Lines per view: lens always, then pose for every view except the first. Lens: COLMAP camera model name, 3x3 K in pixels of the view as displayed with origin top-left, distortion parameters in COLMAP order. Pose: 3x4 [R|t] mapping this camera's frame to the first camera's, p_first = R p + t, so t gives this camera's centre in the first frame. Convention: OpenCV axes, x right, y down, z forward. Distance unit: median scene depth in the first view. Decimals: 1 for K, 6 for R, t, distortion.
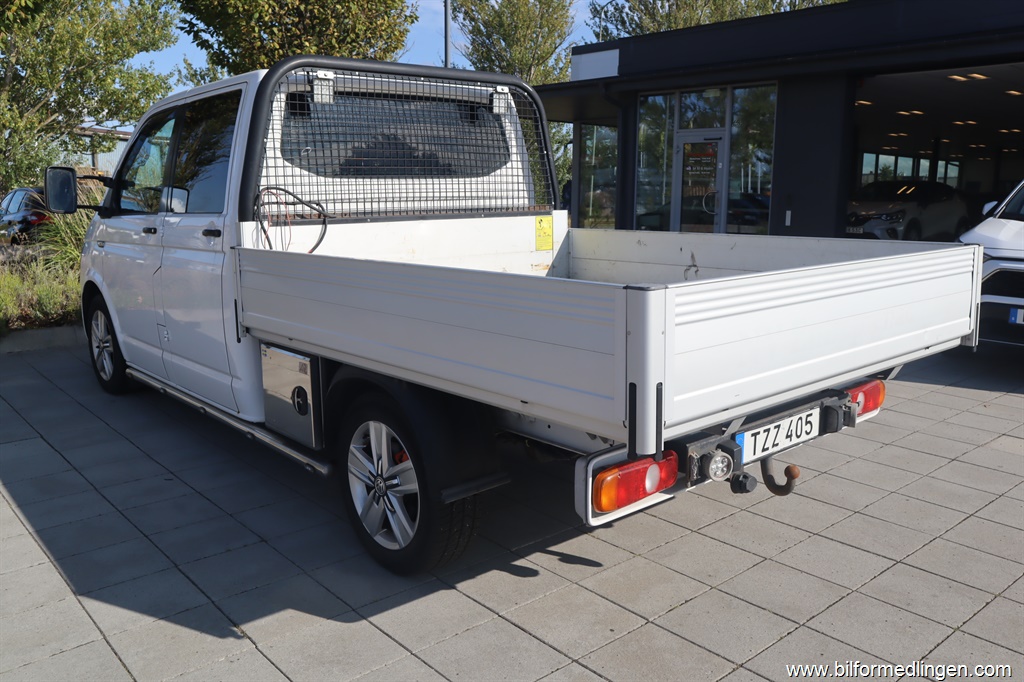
lens RADIAL K [[855.6, 0, 513.7], [0, 855.6, 326.5], [0, 0, 1]] dist [-0.039709, 0.005477]
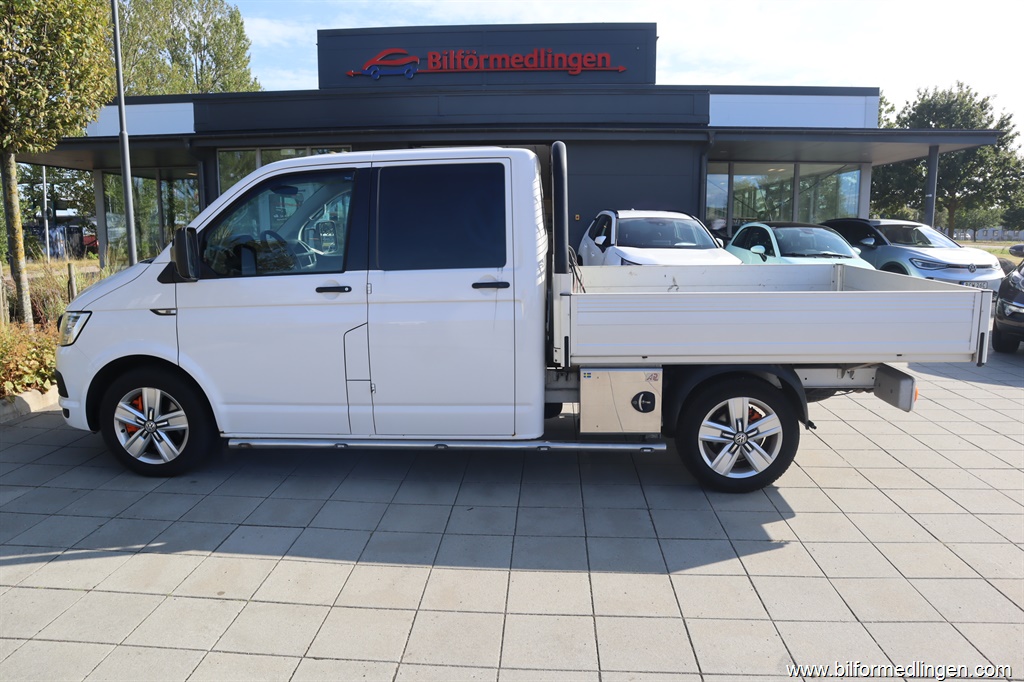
lens RADIAL K [[713.5, 0, 509.3], [0, 713.5, 341.4], [0, 0, 1]] dist [-0.128671, 0.079735]
pose [[0.699540, -0.124791, 0.703613, -0.984128], [0.121760, 0.991050, 0.054714, -0.080197], [-0.704144, 0.047397, 0.708474, 0.291709]]
